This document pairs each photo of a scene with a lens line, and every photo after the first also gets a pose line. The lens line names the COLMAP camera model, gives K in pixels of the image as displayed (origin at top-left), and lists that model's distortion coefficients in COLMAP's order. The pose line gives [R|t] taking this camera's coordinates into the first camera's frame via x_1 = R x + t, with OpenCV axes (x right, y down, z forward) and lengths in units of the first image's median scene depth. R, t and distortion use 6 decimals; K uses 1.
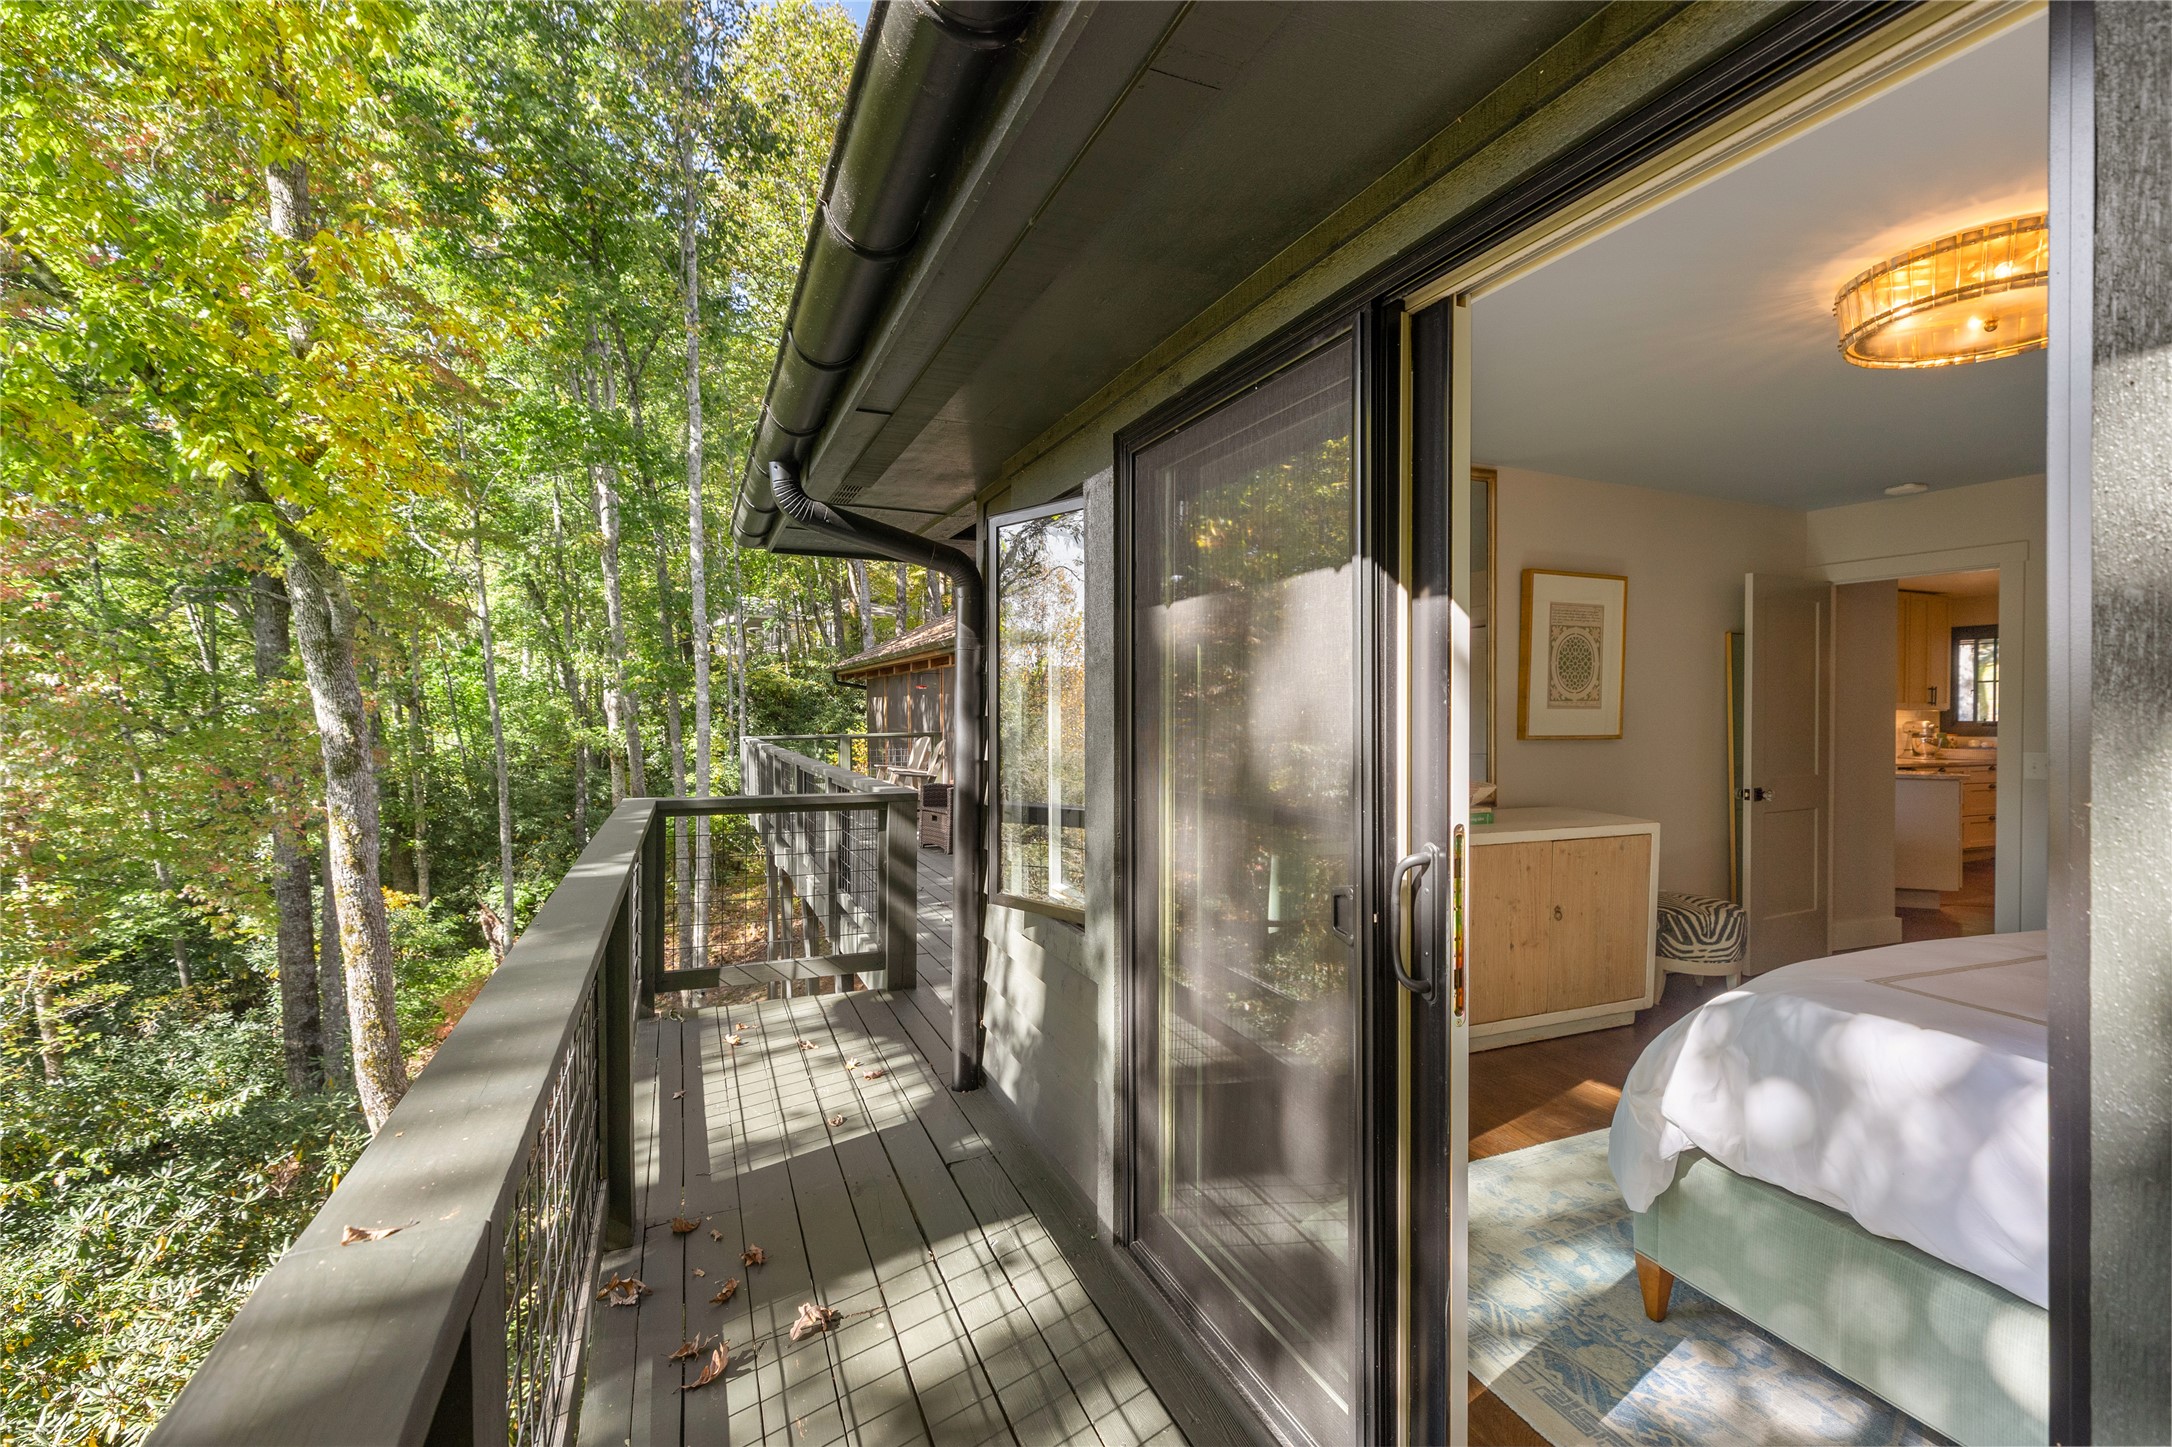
lens RADIAL K [[975.3, 0, 1085.6], [0, 975.3, 720.9], [0, 0, 1]] dist [0.007653, -0.000676]
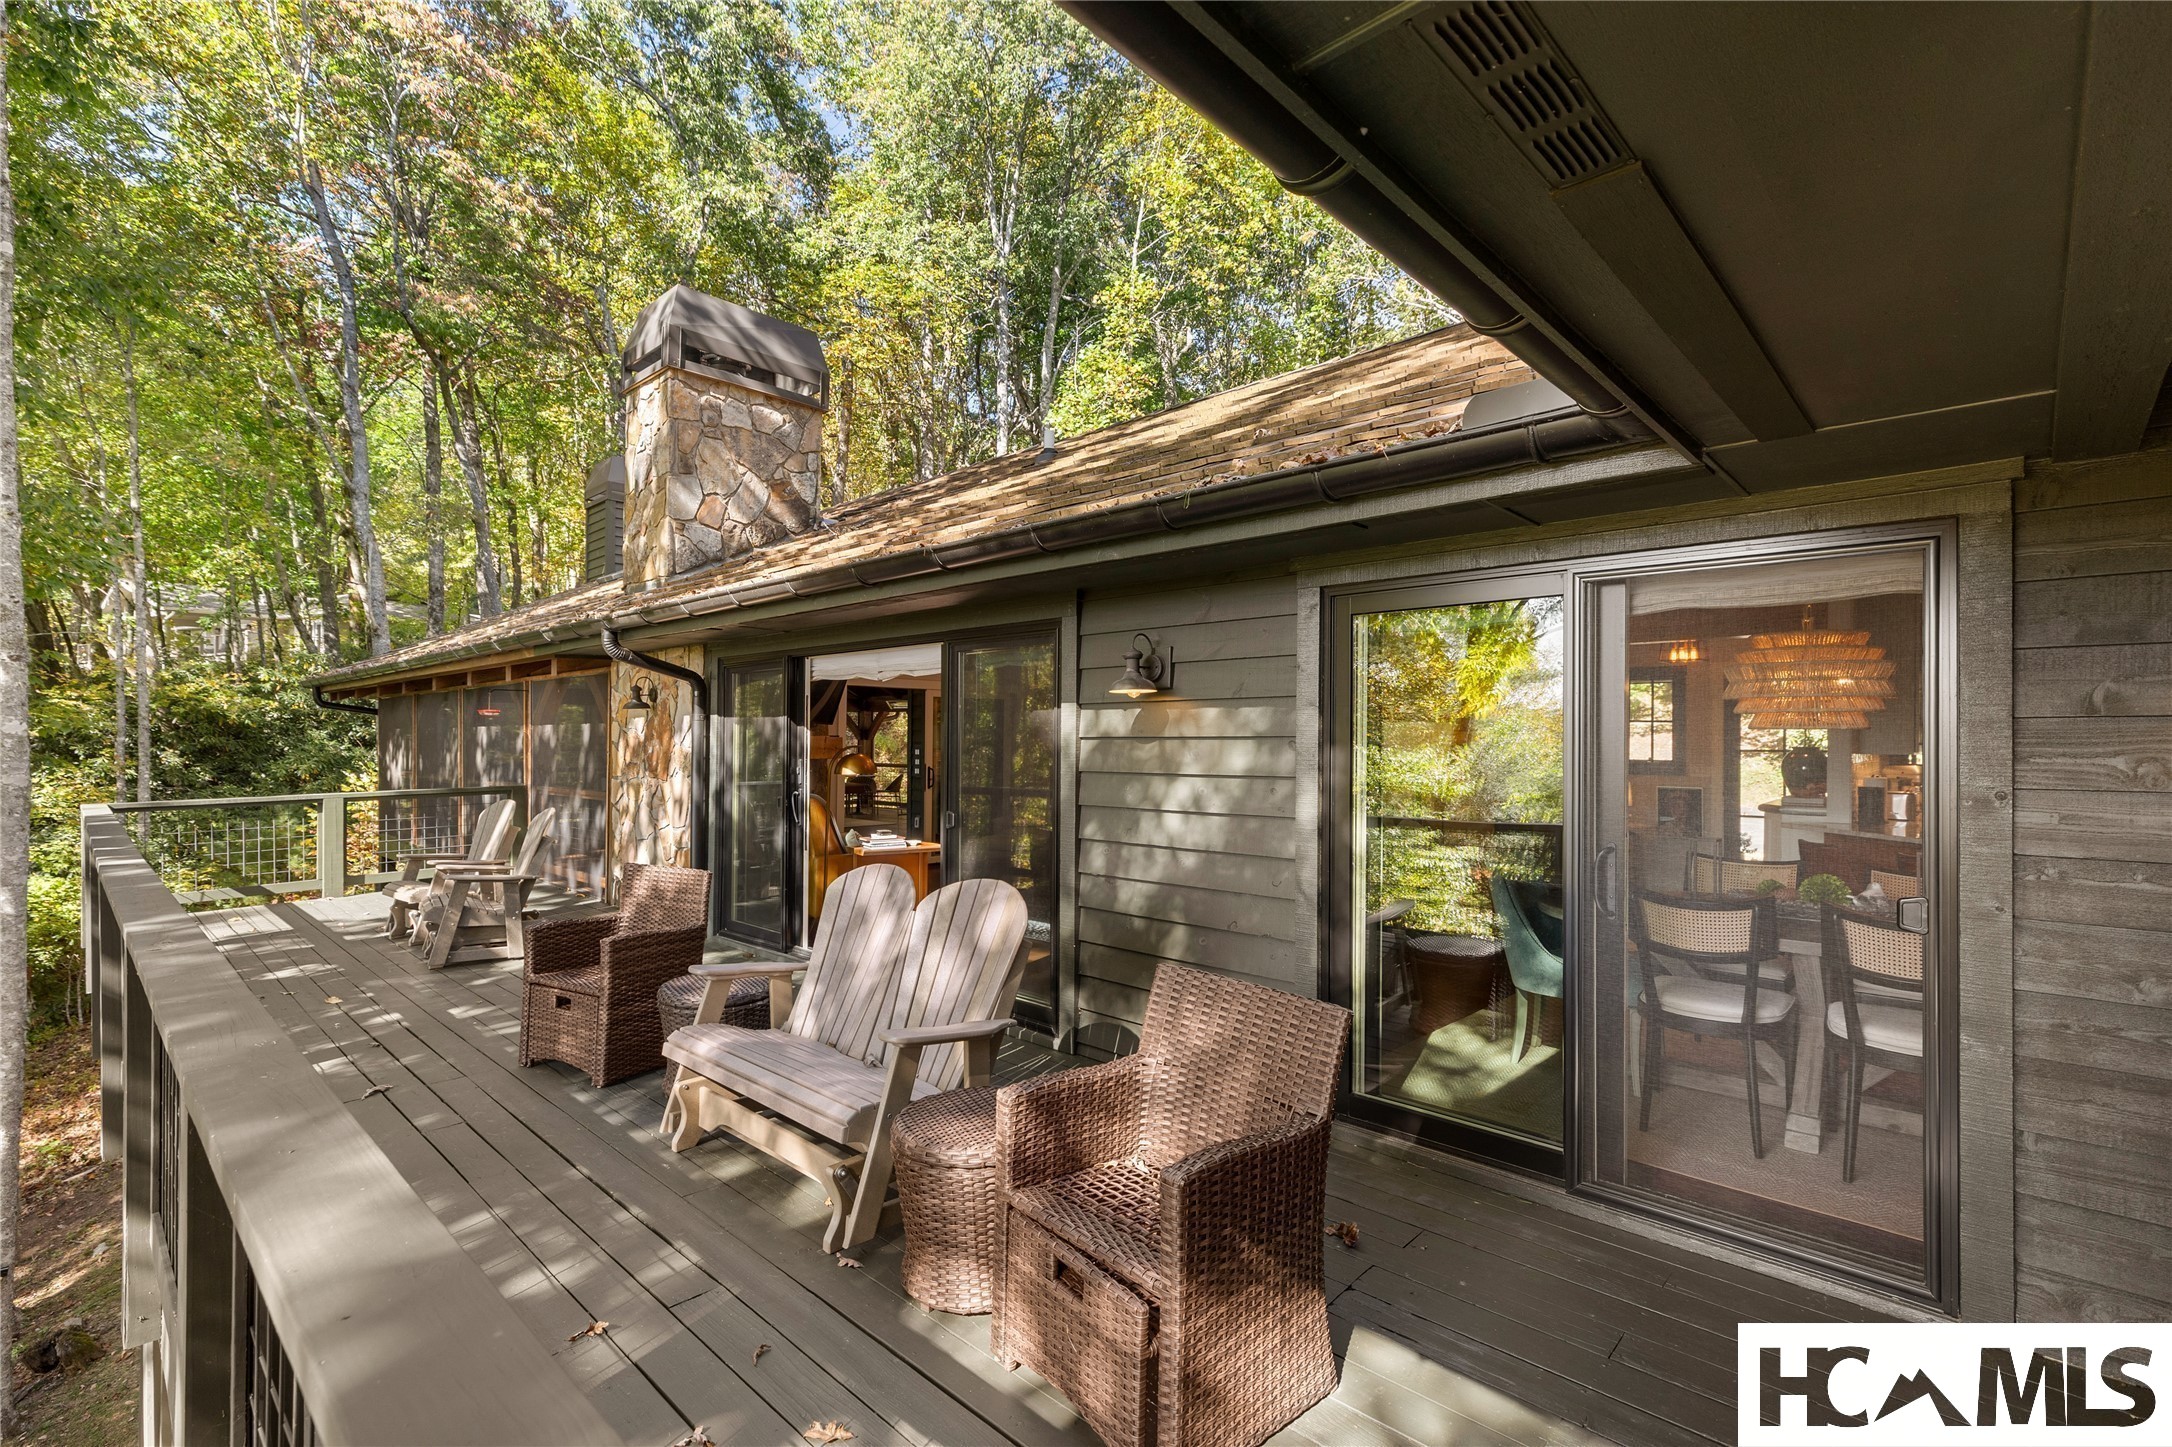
lens RADIAL K [[975.3, 0, 1099.8], [0, 975.3, 723.3], [0, 0, 1]] dist [0.007653, -0.000676]
pose [[0.913935, 0.009029, 0.405760, -0.047993], [0.001234, 0.999686, -0.025023, -0.008676], [-0.405859, 0.023370, 0.913637, 0.202421]]
